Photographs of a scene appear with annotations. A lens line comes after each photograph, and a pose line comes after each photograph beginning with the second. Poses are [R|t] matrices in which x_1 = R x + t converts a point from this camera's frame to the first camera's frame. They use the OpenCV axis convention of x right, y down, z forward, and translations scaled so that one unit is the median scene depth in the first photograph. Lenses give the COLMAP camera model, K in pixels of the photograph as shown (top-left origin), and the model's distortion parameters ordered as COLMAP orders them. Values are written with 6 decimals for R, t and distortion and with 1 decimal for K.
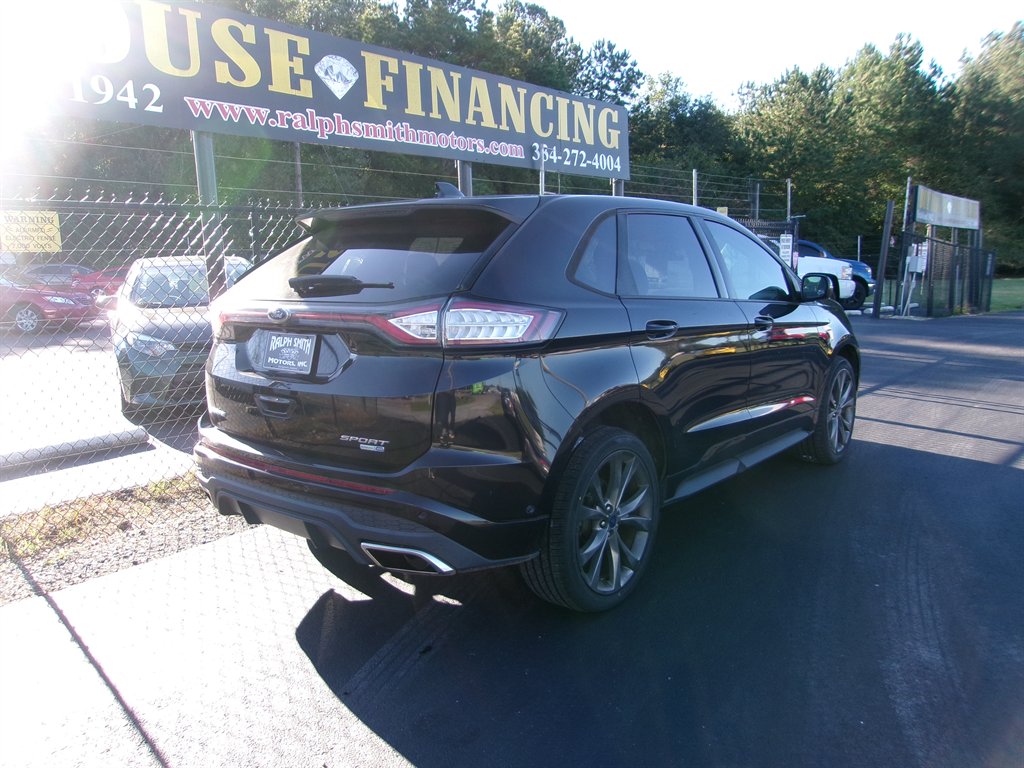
lens RADIAL K [[745.8, 0, 512.8], [0, 745.8, 376.4], [0, 0, 1]] dist [0.004253, -0.000158]
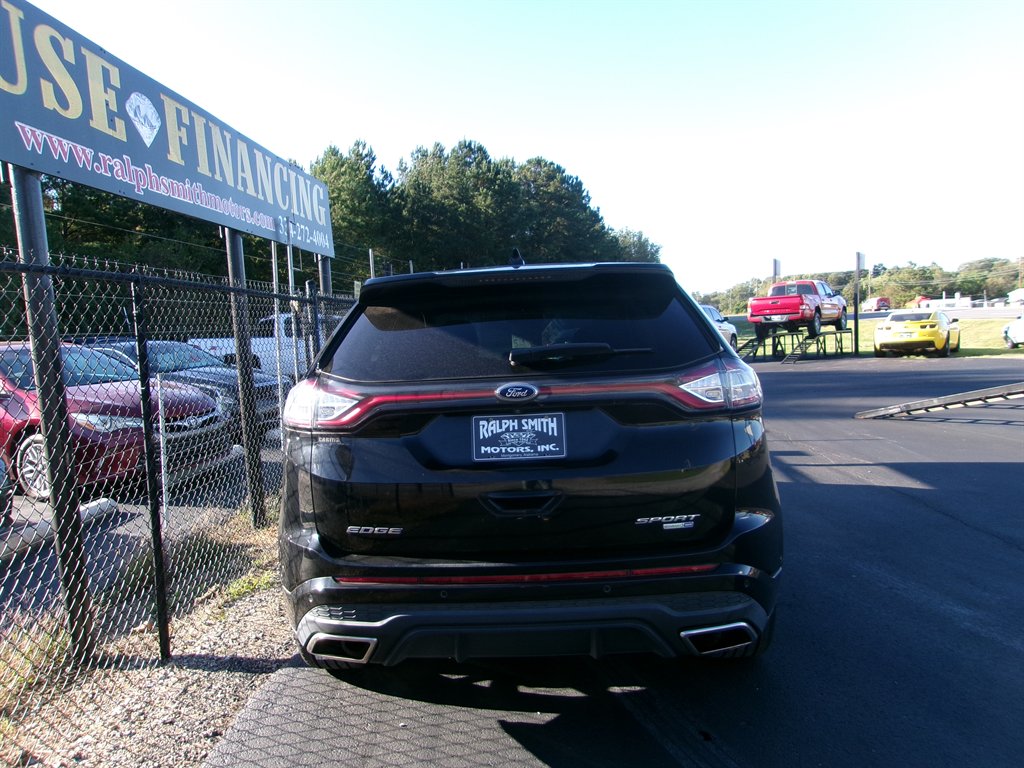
lens RADIAL K [[727.9, 0, 512.0], [0, 727.9, 384.0], [0, 0, 1]] dist [0.027570, 0.001234]
pose [[0.826816, -0.073995, 0.557584, -0.427906], [0.126233, 0.990433, -0.055748, -0.026304], [-0.548125, 0.116479, 0.828246, 0.176573]]
